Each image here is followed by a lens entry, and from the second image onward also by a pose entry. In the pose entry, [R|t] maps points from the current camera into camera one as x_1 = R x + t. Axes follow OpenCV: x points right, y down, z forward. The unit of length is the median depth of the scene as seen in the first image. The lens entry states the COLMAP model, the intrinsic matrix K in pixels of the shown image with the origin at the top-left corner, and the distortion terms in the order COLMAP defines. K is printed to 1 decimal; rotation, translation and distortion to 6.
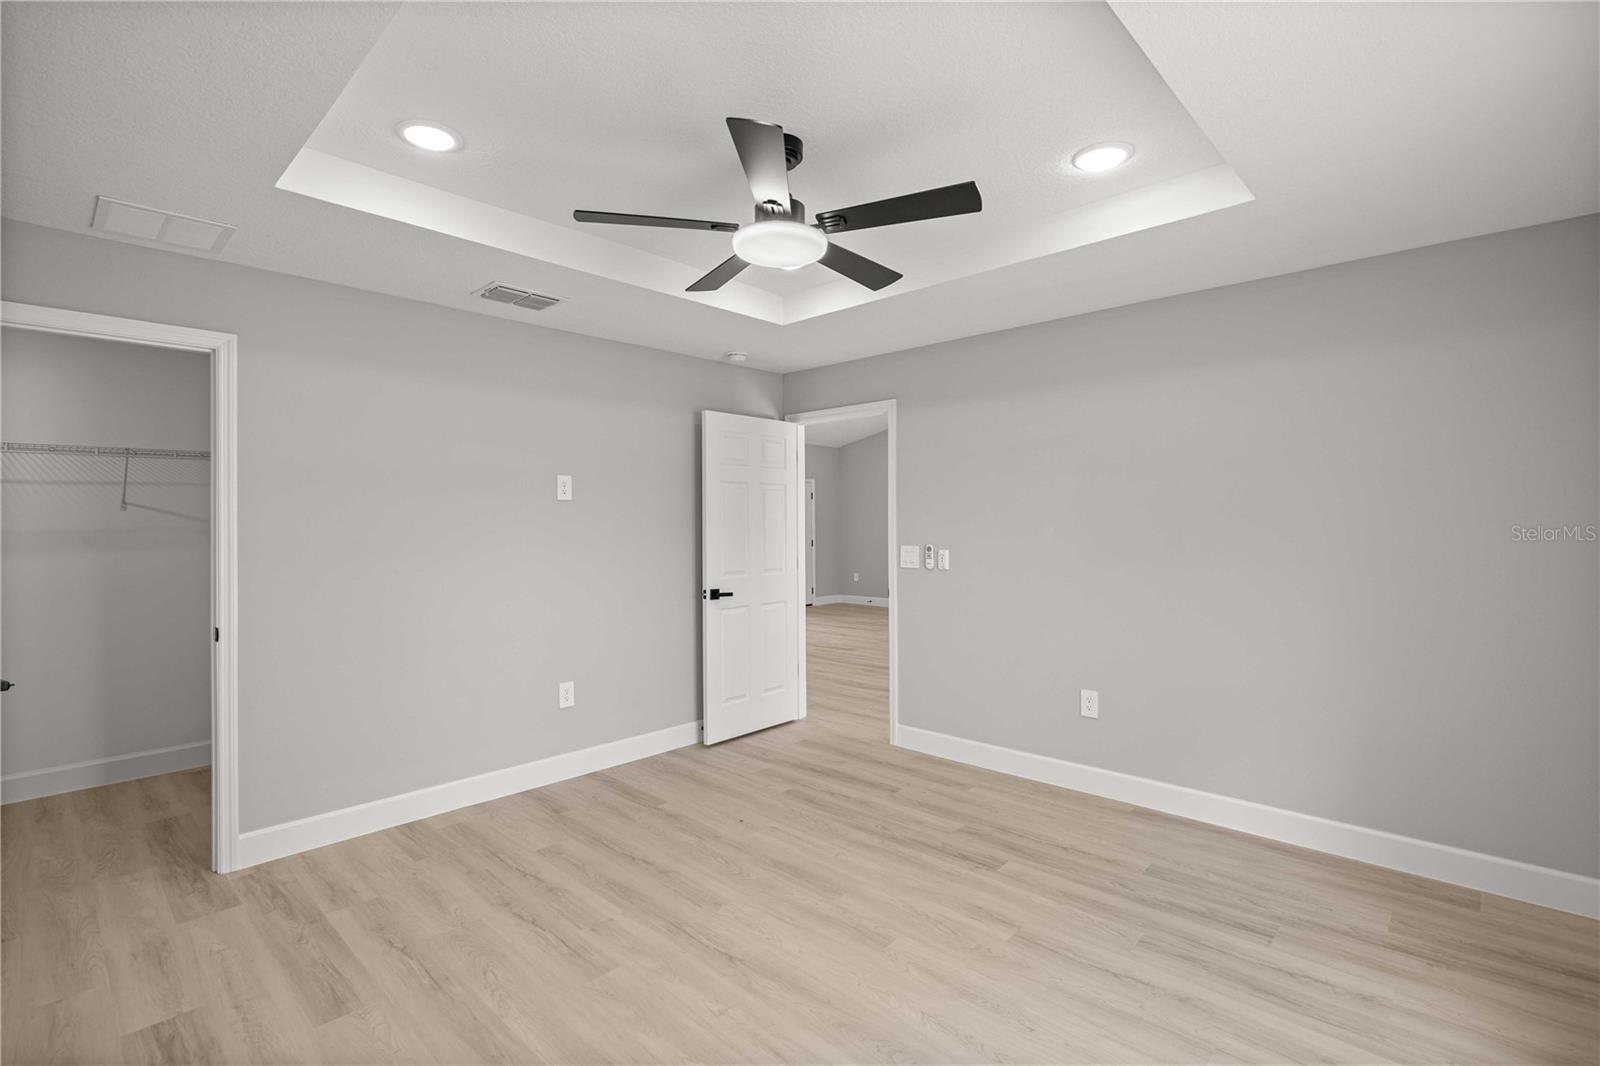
lens RADIAL K [[738.0, 0, 811.5], [0, 738.0, 519.7], [0, 0, 1]] dist [-0.004992, -0.000415]
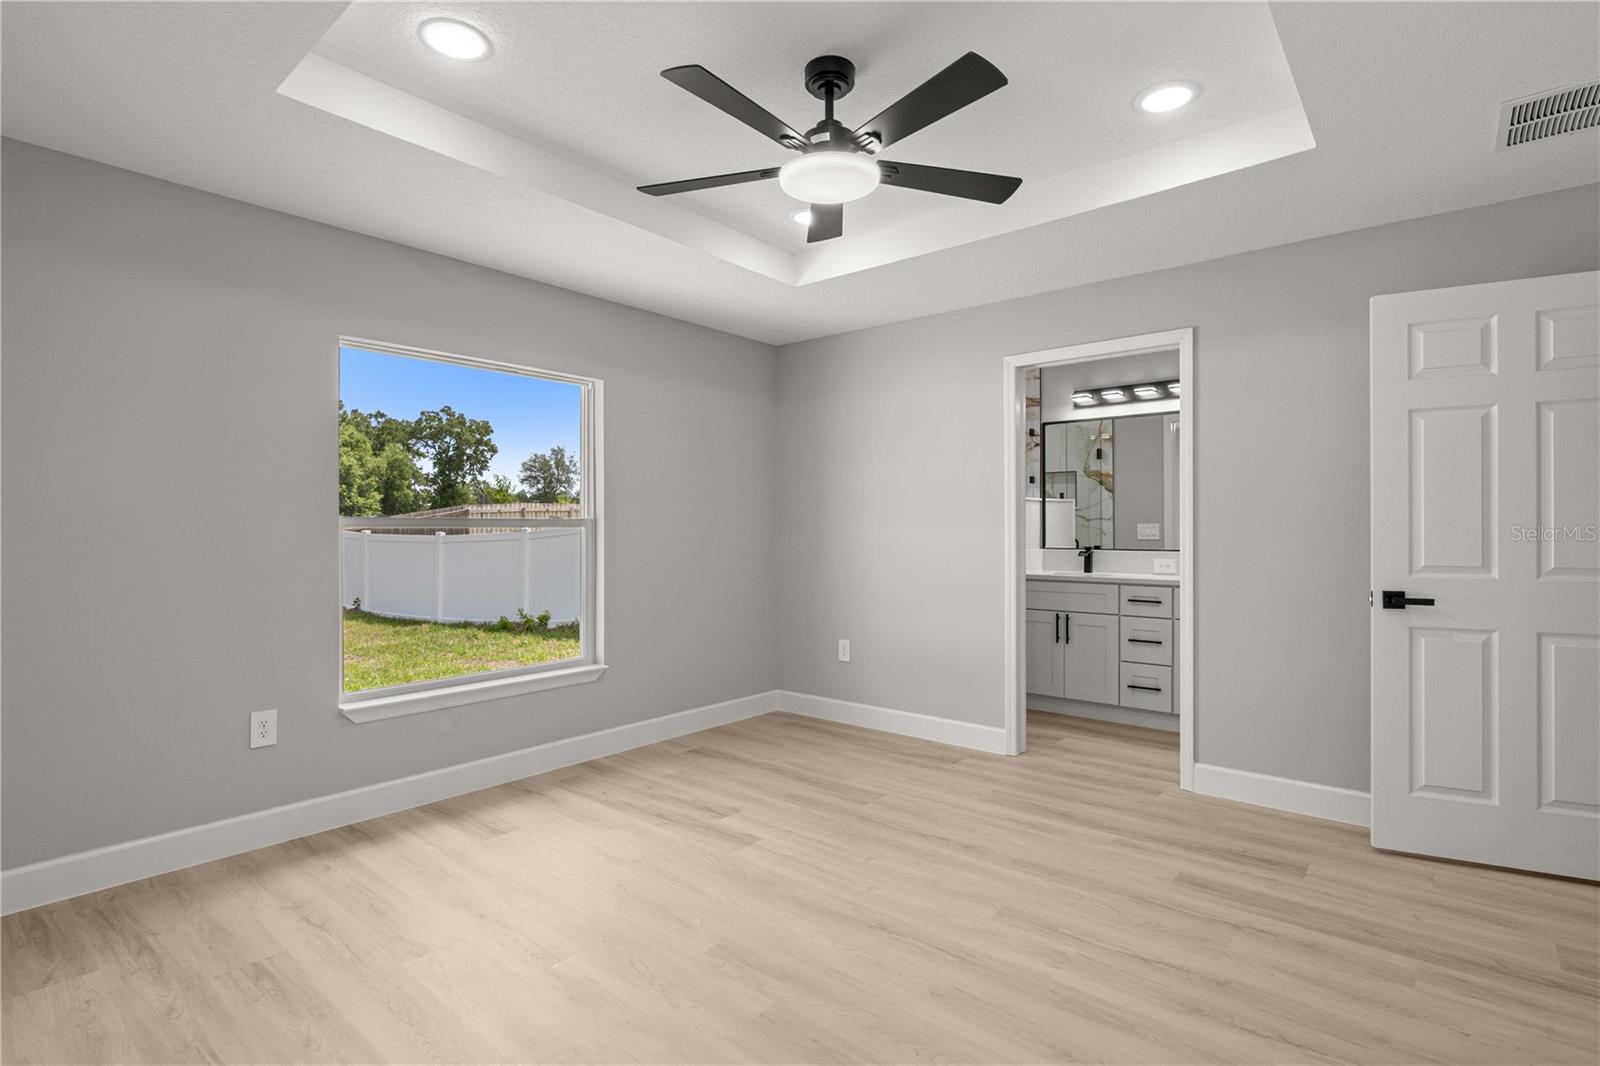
lens RADIAL K [[738.0, 0, 811.5], [0, 738.0, 519.7], [0, 0, 1]] dist [-0.004992, -0.000415]
pose [[-0.997800, 0.006415, -0.065982, 0.041538], [0.007028, 0.999934, -0.009062, 0.071514], [0.065920, -0.009506, -0.997780, 1.896463]]
